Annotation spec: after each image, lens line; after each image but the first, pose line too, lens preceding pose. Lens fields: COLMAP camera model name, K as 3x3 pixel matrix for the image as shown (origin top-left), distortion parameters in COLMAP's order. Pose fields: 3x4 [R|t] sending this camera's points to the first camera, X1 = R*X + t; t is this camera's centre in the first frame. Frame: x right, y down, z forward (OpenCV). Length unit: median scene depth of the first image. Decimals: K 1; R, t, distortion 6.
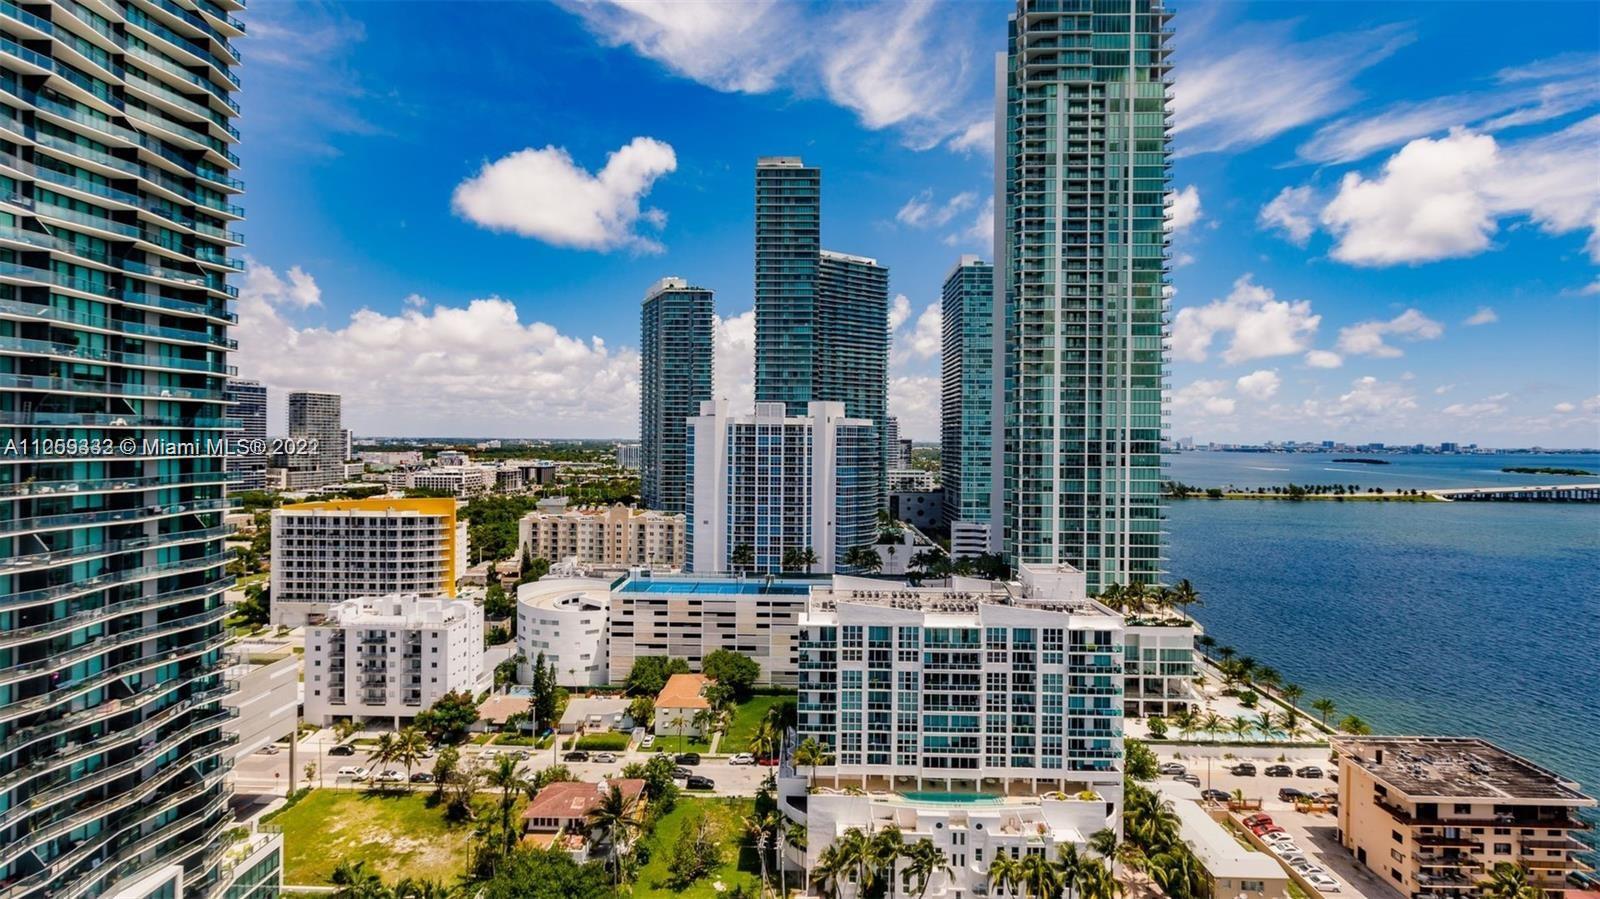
lens RADIAL K [[710.0, 0, 792.7], [0, 710.0, 441.9], [0, 0, 1]] dist [0.004540, -0.000682]
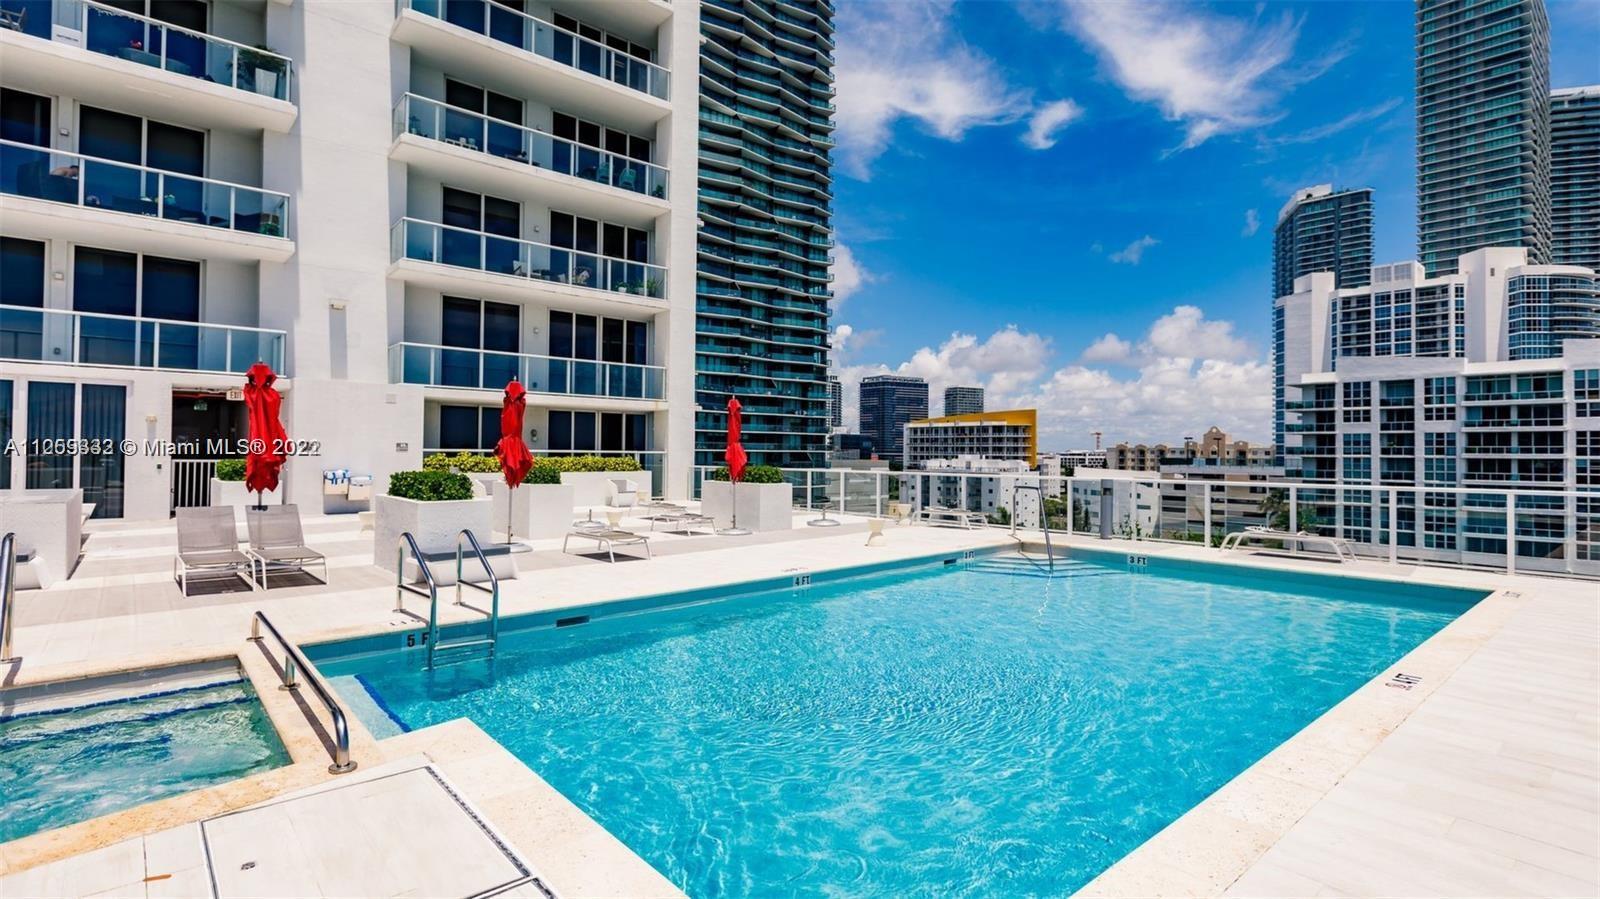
lens RADIAL K [[764.8, 0, 789.4], [0, 764.8, 443.5], [0, 0, 1]] dist [0.000188, -0.001941]
pose [[0.670502, -0.011862, -0.741813, 0.190395], [-0.007172, 0.999722, -0.022469, 0.220083], [0.741873, 0.020386, 0.670230, -0.086507]]
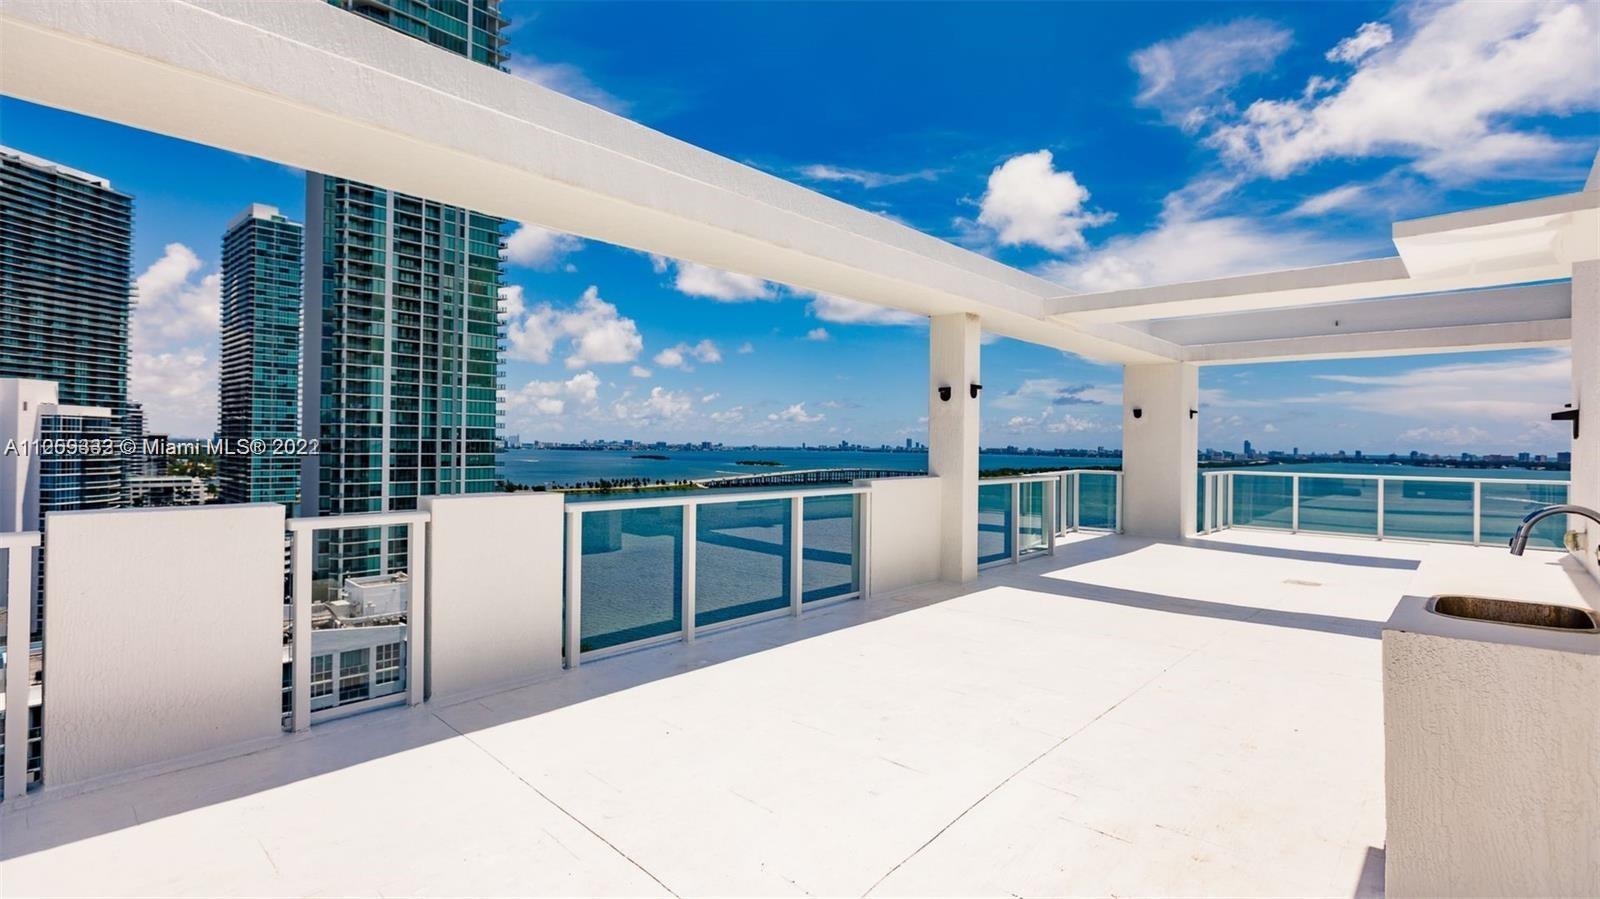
lens RADIAL K [[764.8, 0, 793.0], [0, 764.8, 438.8], [0, 0, 1]] dist [0.000188, -0.001941]
pose [[0.654789, 0.006084, 0.755787, -0.025762], [-0.005178, 0.999980, -0.003564, -0.002043], [-0.755794, -0.001579, 0.654808, -0.029471]]
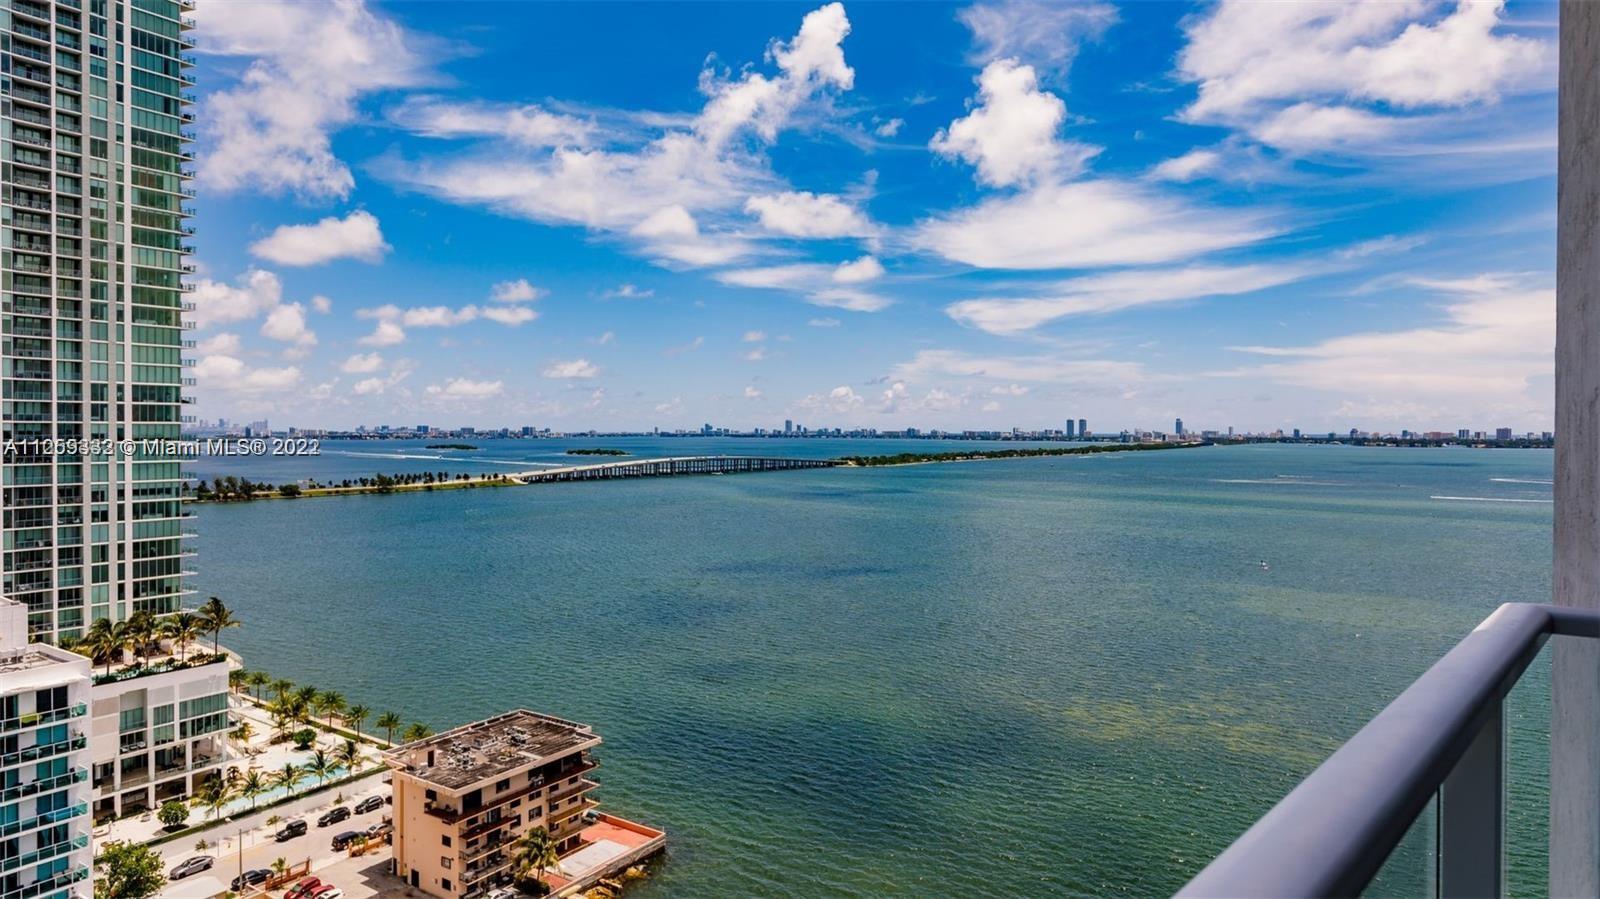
lens RADIAL K [[961.9, 0, 792.7], [0, 961.9, 439.5], [0, 0, 1]] dist [-0.001500, -0.002915]
pose [[0.530687, -0.015348, 0.847429, 0.043453], [0.005196, 0.999876, 0.014855, 0.023934], [-0.847552, -0.003480, 0.530701, 0.001782]]
